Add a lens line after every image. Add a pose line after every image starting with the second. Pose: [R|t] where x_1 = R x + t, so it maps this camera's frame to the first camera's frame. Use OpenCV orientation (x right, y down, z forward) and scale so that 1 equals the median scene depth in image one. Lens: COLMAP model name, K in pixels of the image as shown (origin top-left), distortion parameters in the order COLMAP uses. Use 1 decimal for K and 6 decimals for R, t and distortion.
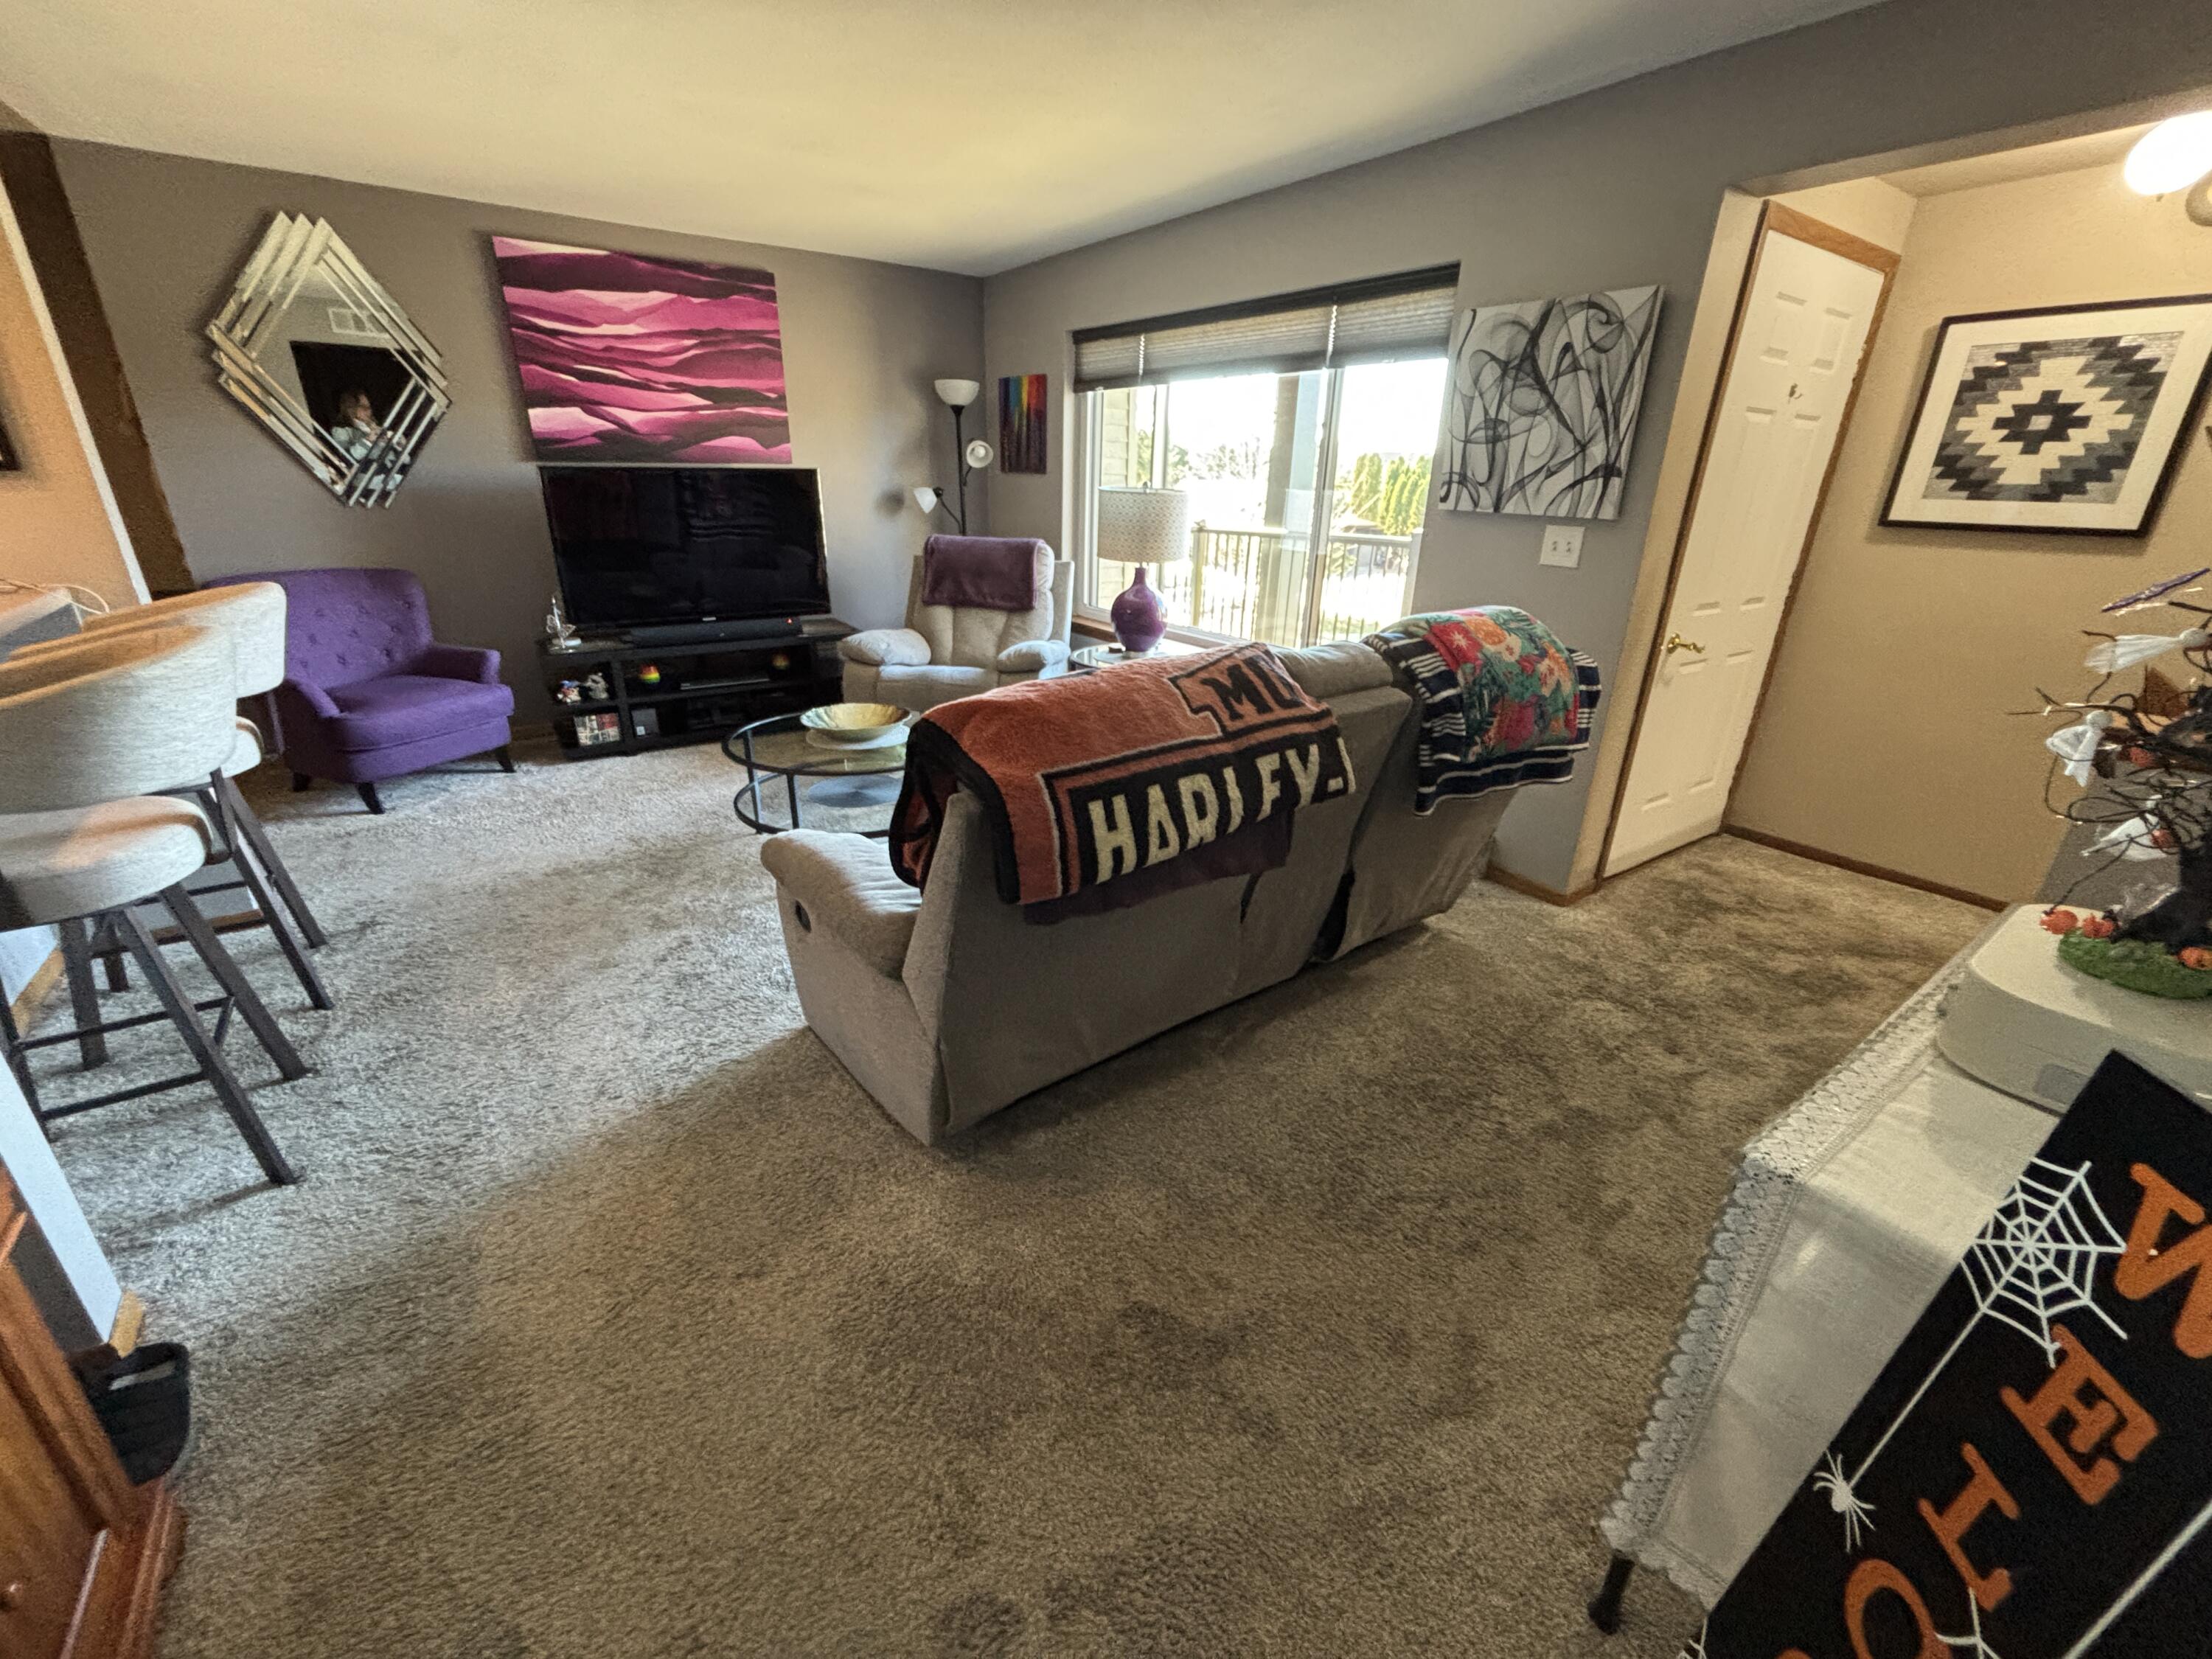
lens RADIAL K [[898.9, 0, 1099.8], [0, 898.9, 822.3], [0, 0, 1]] dist [-0.010485, 0.000068]
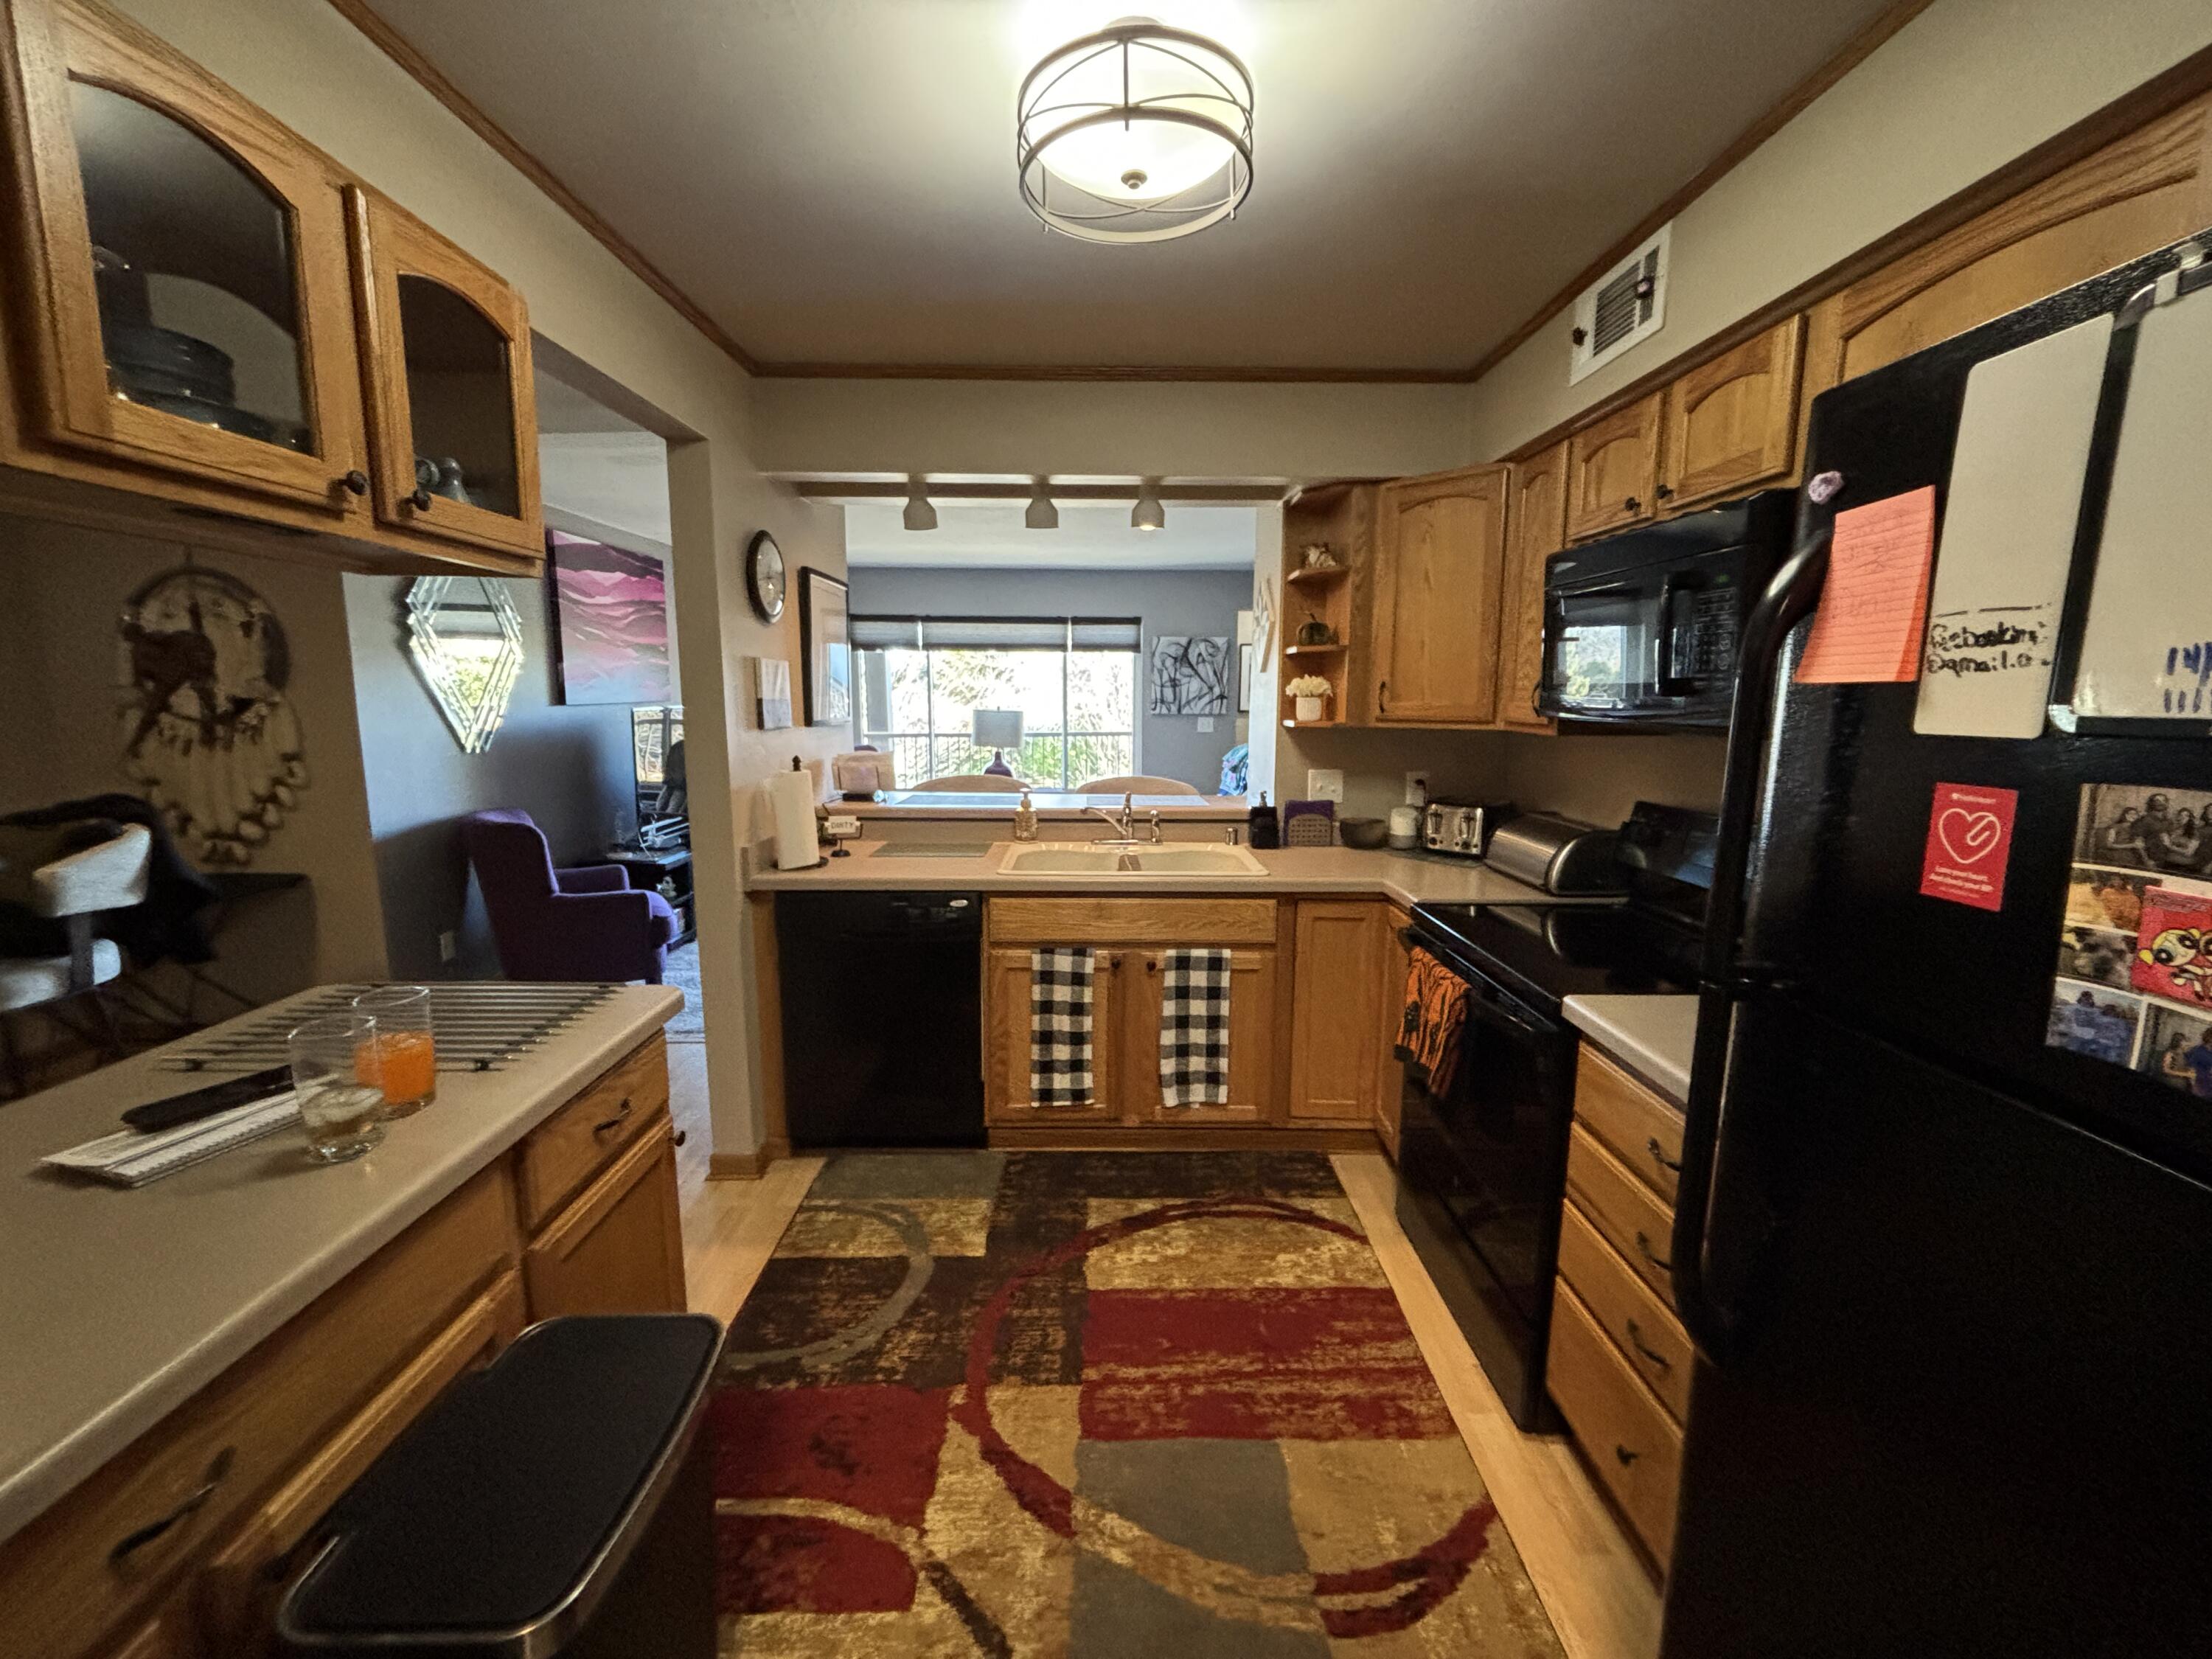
lens RADIAL K [[891.2, 0, 1096.8], [0, 891.2, 818.8], [0, 0, 1]] dist [-0.000165, -0.000093]
pose [[0.573128, -0.132547, 0.808675, -1.735016], [0.309203, 0.948866, -0.063614, 0.013295], [-0.758892, 0.286504, 0.584806, -0.176735]]
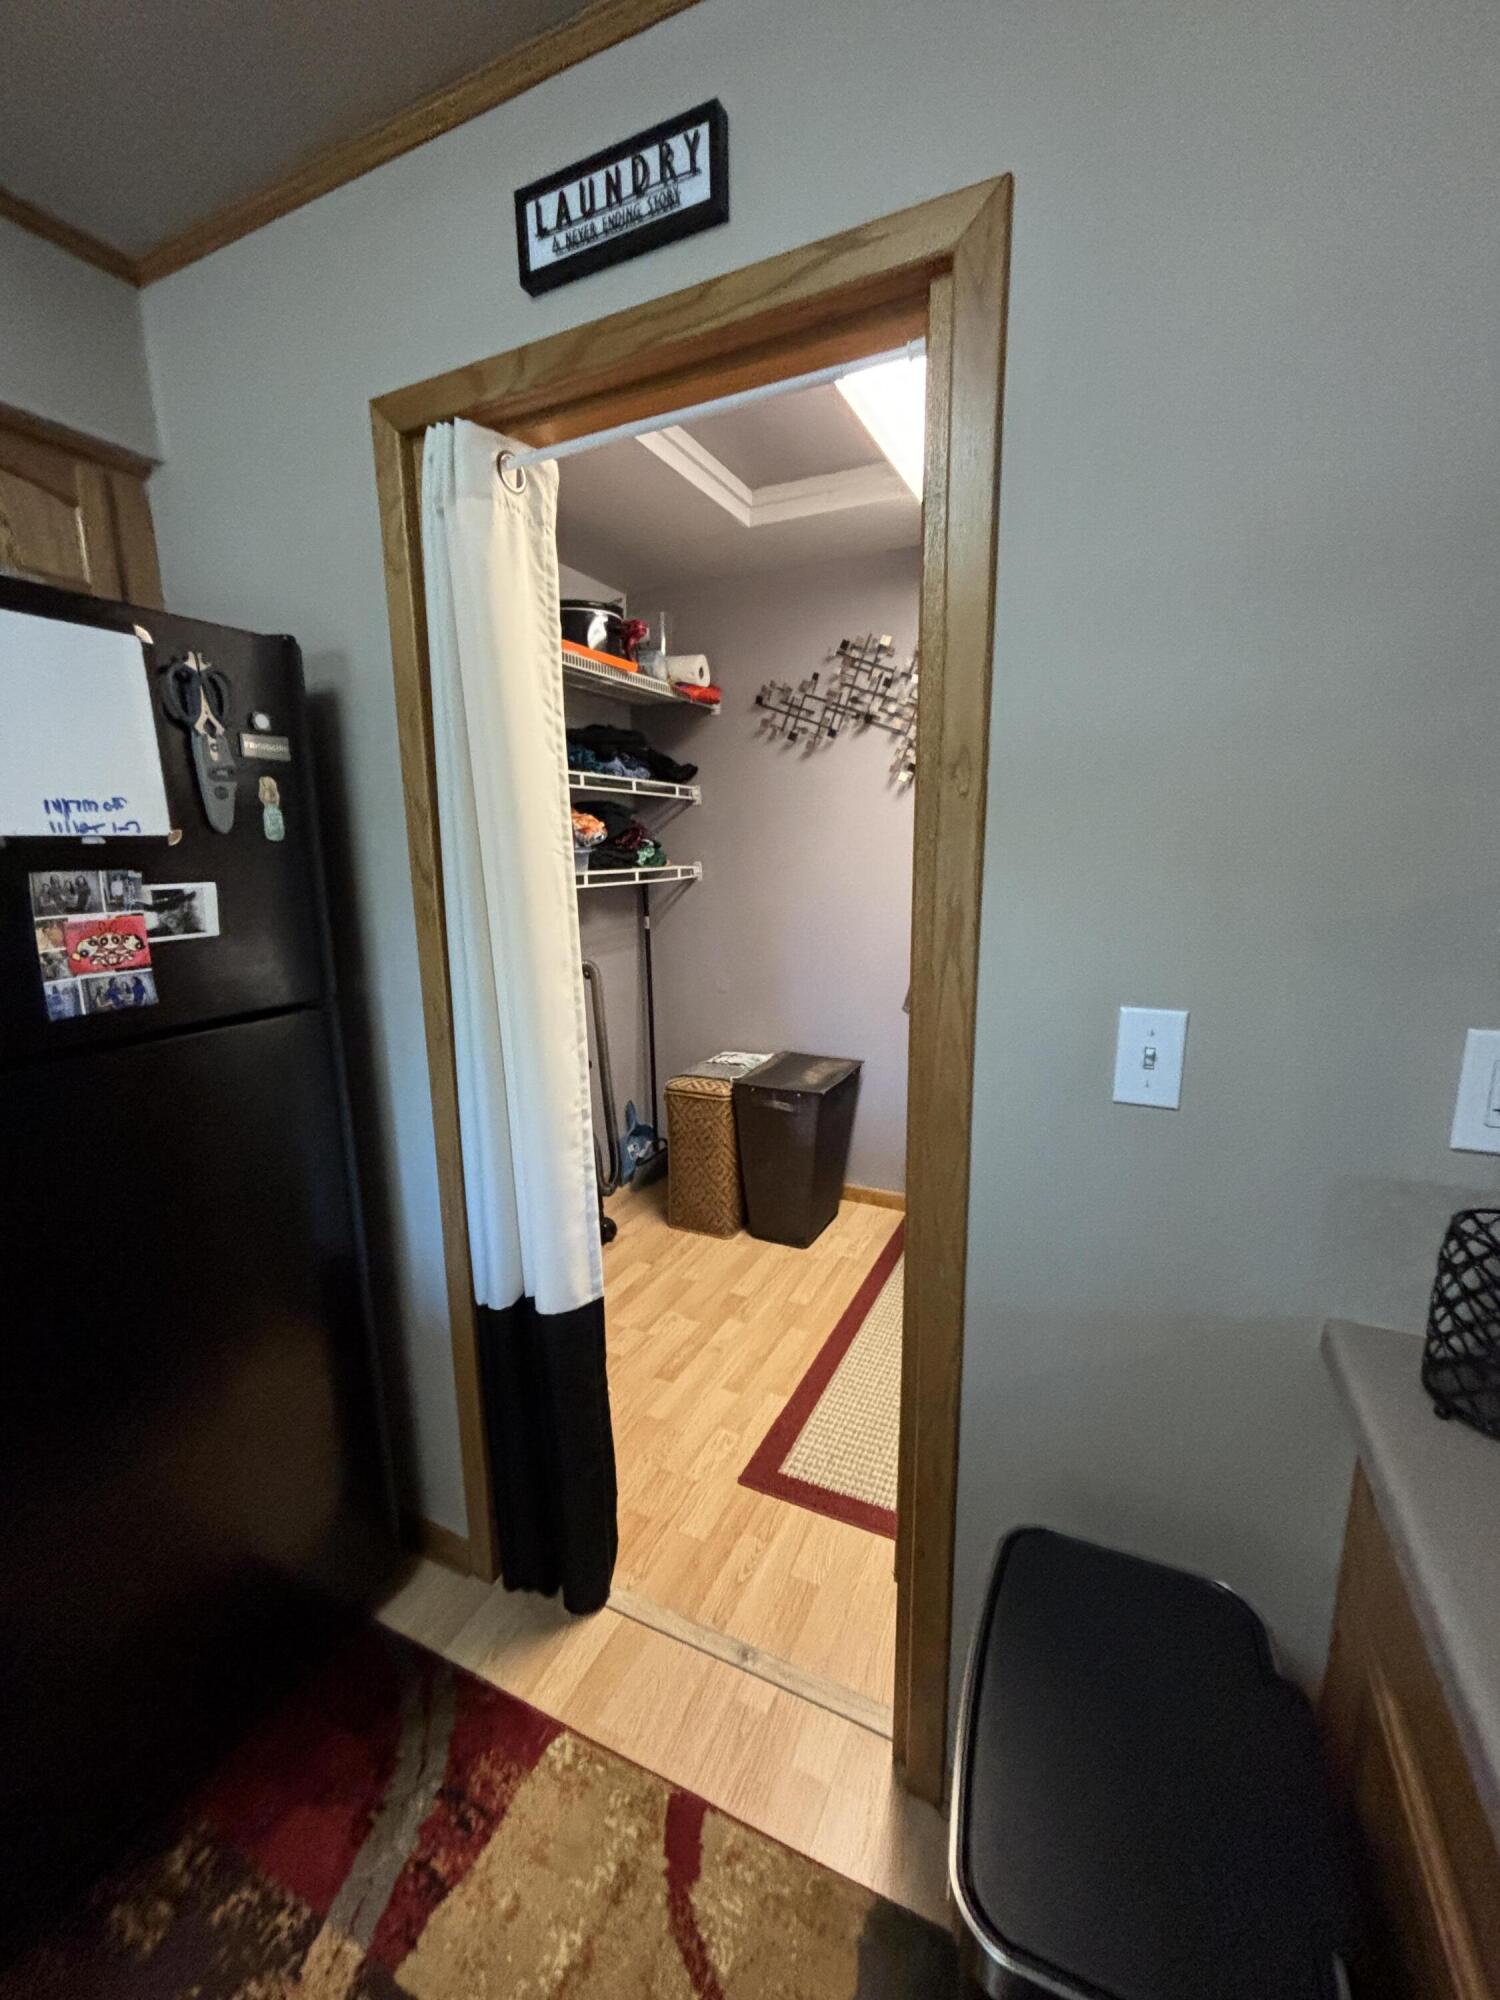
lens RADIAL K [[801.1, 0, 750.5], [0, 801.1, 1013.6], [0, 0, 1]] dist [-0.012350, 0.000039]
pose [[-0.872824, 0.090233, -0.479622, -1.538287], [-0.185286, 0.847910, 0.496707, -0.106104], [0.451496, 0.522405, -0.723357, 0.170313]]
